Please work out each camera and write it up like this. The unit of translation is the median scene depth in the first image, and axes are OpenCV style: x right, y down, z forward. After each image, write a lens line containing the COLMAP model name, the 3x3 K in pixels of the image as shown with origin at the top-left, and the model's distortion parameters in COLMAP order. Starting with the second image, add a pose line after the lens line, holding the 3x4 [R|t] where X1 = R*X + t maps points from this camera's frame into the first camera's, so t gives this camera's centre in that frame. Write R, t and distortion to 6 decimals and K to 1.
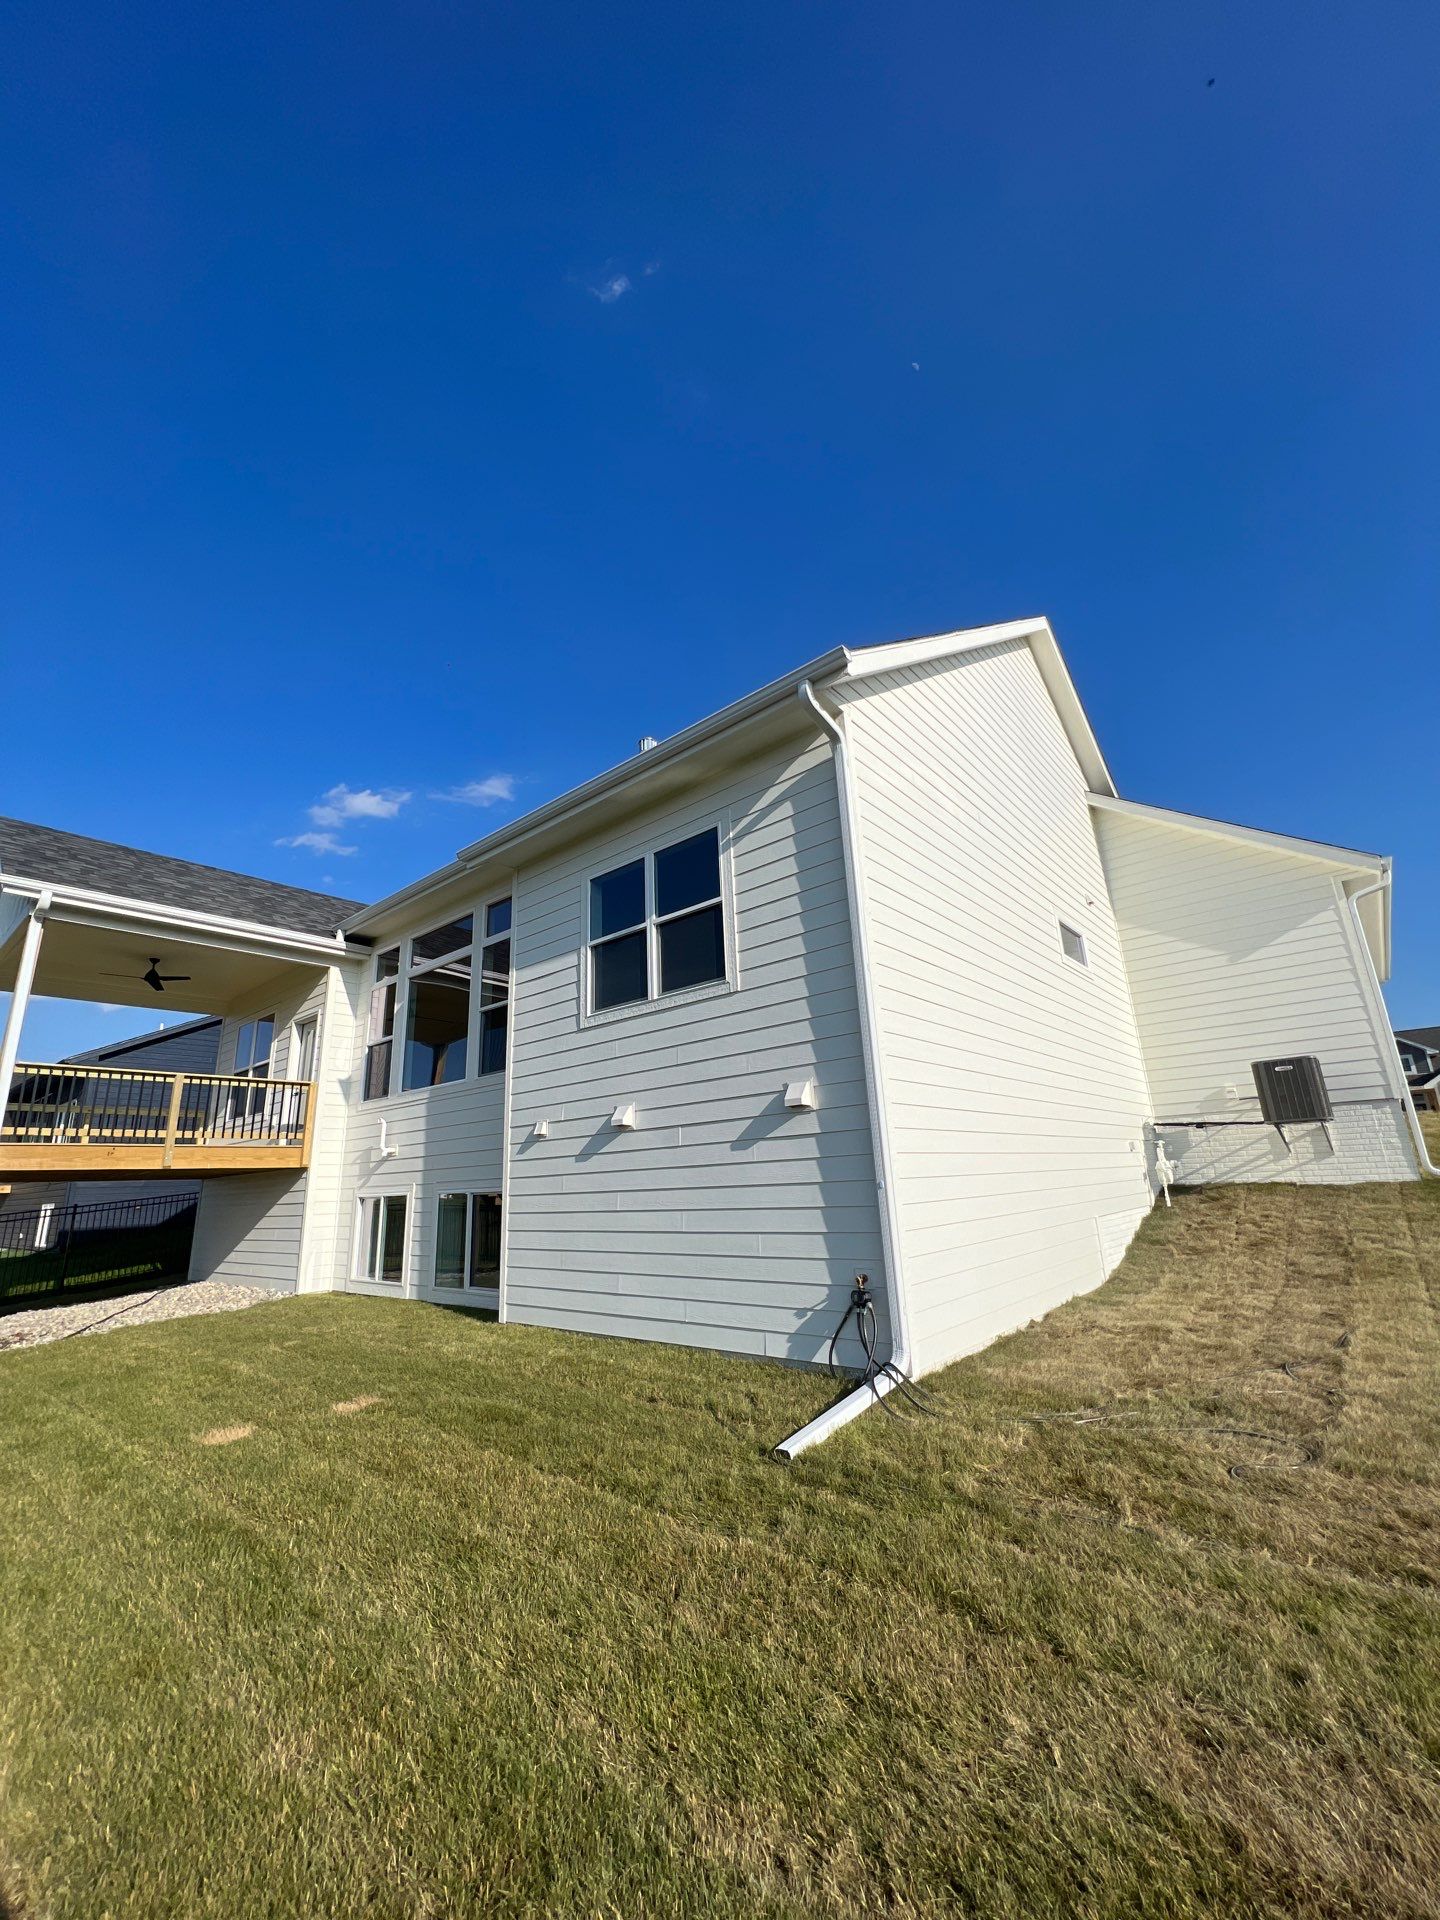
lens RADIAL K [[770.5, 0, 720.0], [0, 770.5, 960.0], [0, 0, 1]] dist [-0.002228, -0.000259]
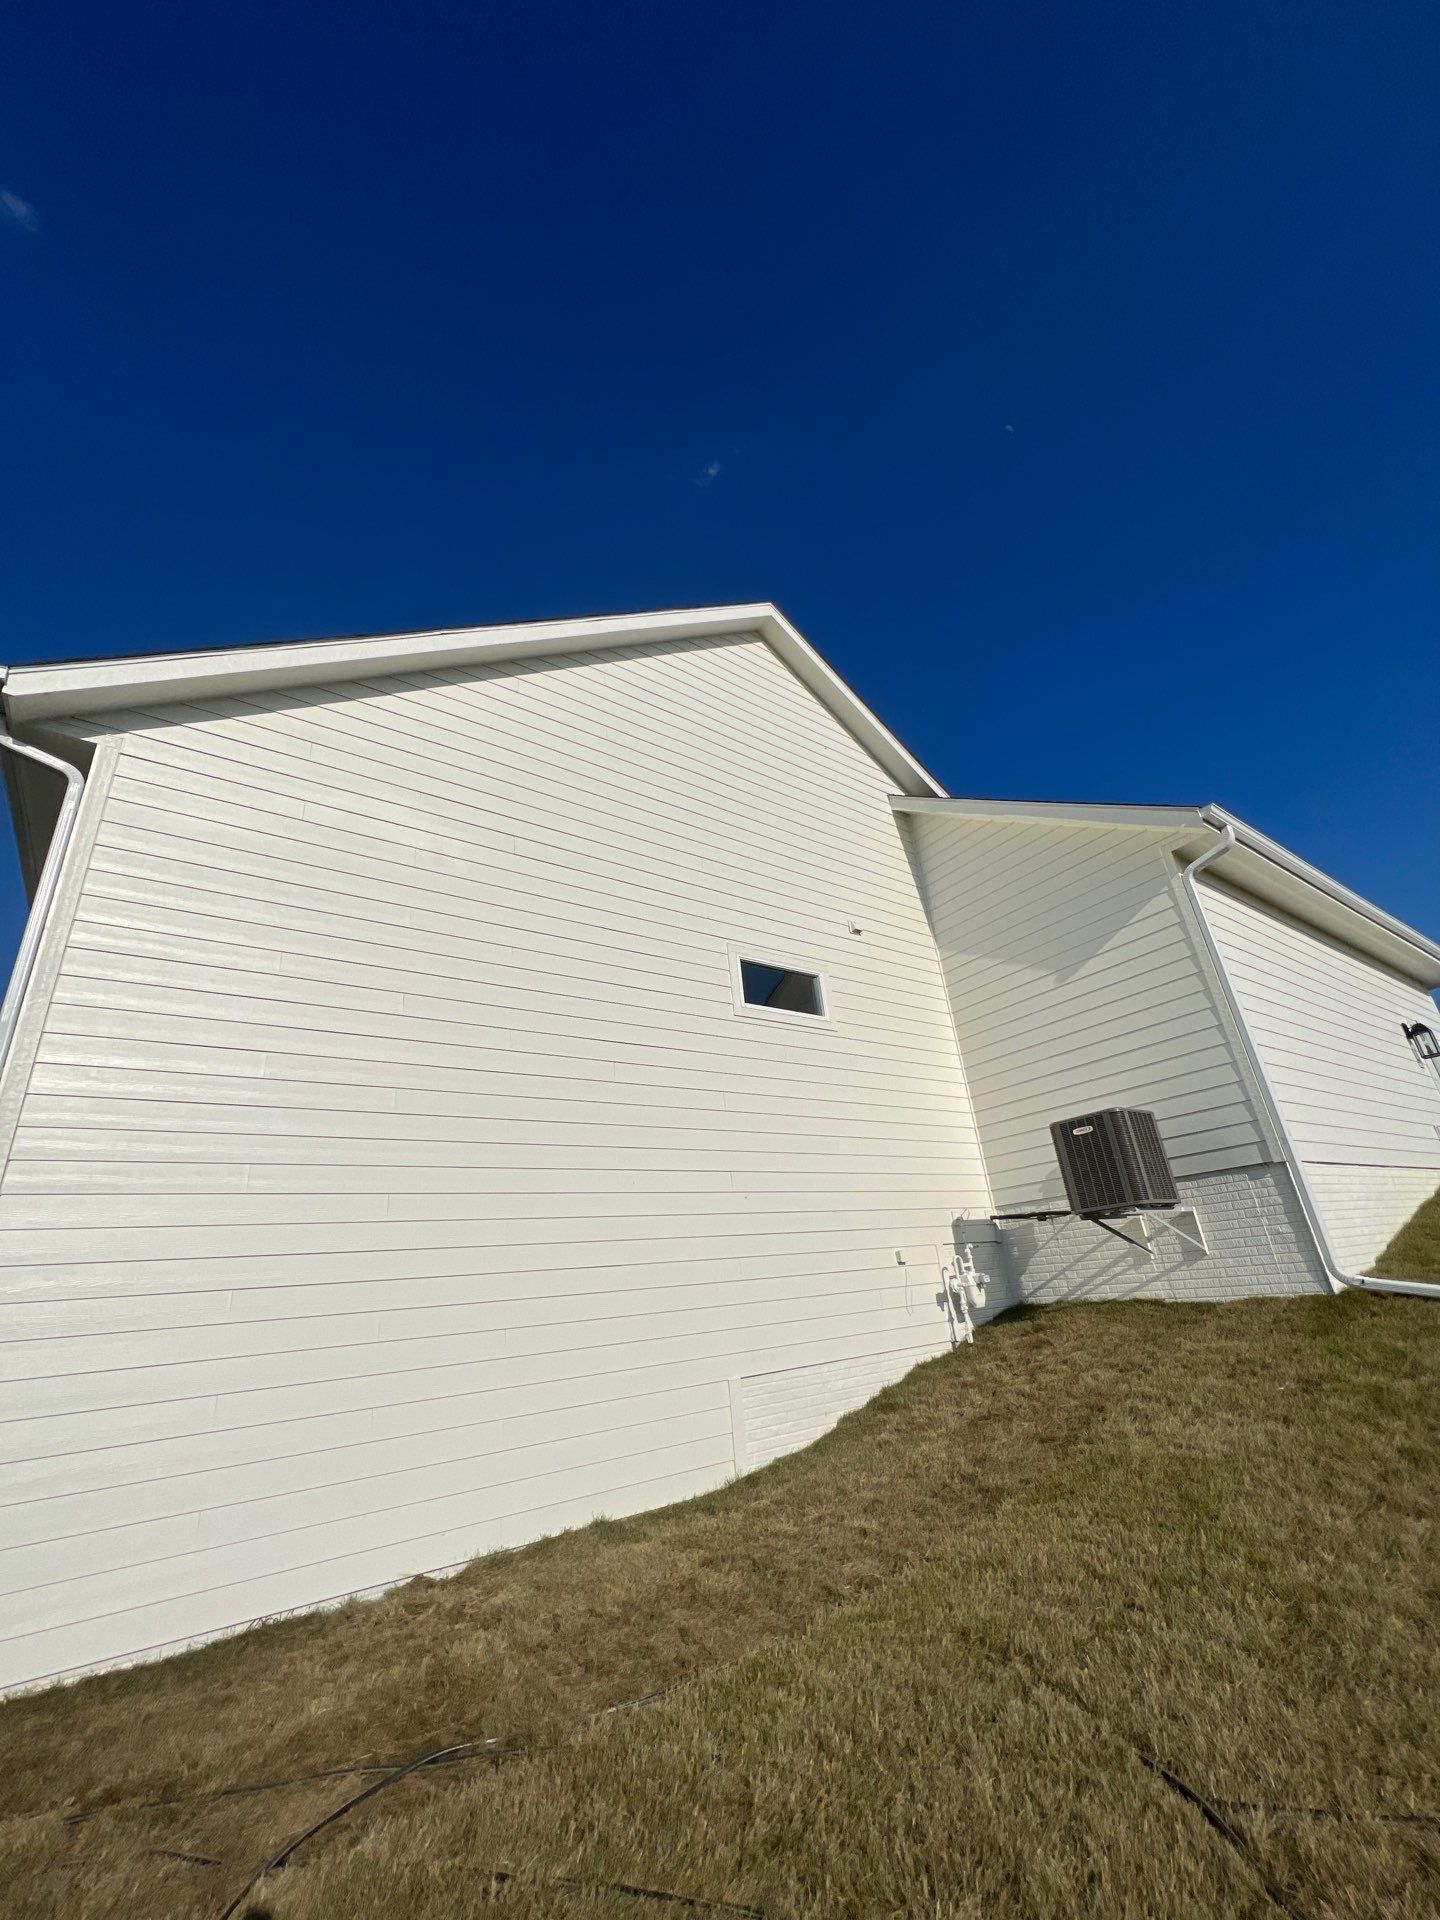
lens RADIAL K [[770.5, 0, 720.0], [0, 770.5, 960.0], [0, 0, 1]] dist [-0.002228, -0.000259]
pose [[0.969533, -0.132963, -0.205735, 0.515099], [0.109561, 0.986553, -0.121283, 0.034807], [0.219095, 0.095047, 0.971063, 0.222595]]
